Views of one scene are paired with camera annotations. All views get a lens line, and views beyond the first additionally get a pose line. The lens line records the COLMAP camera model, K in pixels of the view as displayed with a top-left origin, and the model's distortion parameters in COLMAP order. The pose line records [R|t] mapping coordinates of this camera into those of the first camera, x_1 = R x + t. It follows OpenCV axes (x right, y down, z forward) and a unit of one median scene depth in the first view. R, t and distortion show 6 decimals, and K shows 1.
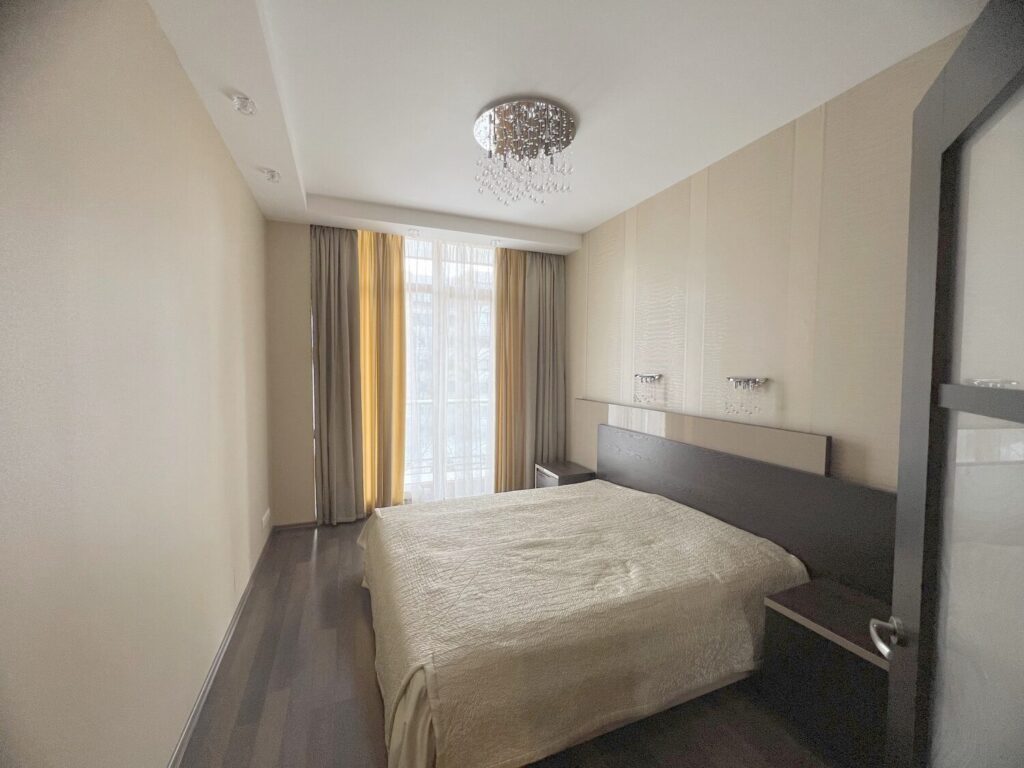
lens RADIAL K [[409.0, 0, 510.3], [0, 409.0, 384.8], [0, 0, 1]] dist [-0.006147, 0.000624]
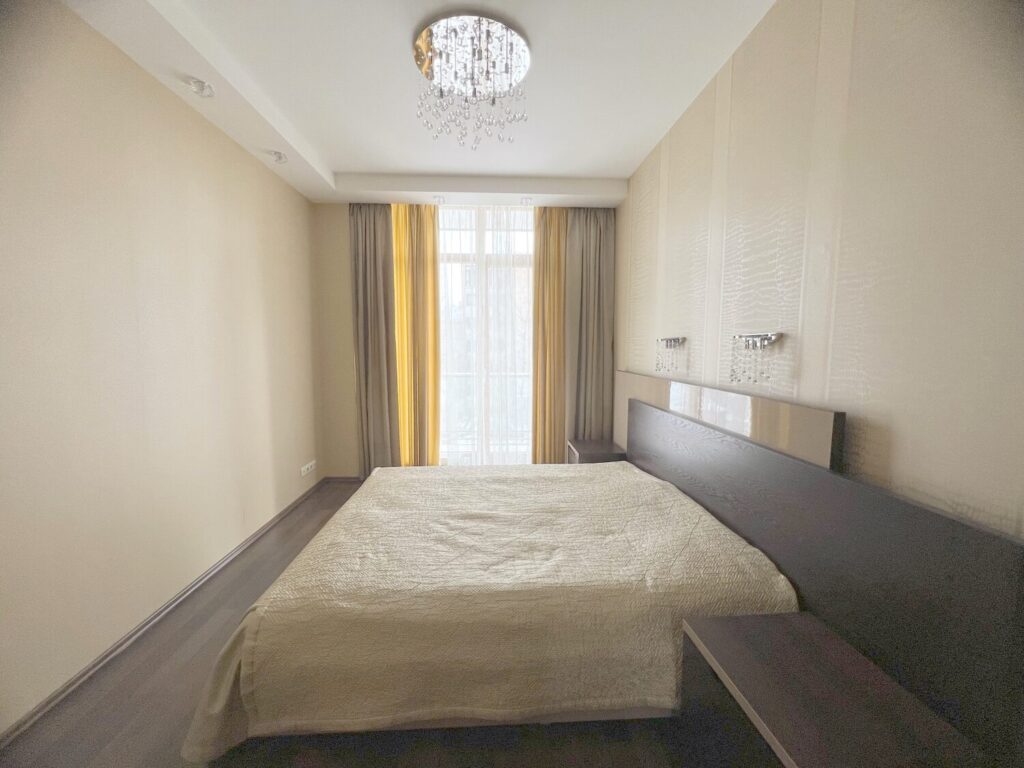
lens RADIAL K [[409.0, 0, 510.4], [0, 409.0, 384.1], [0, 0, 1]] dist [-0.006147, 0.000624]
pose [[0.945238, 0.024114, -0.325491, 0.331763], [-0.009908, 0.998927, 0.045235, 0.037079], [0.326233, -0.039533, 0.944462, 0.125095]]
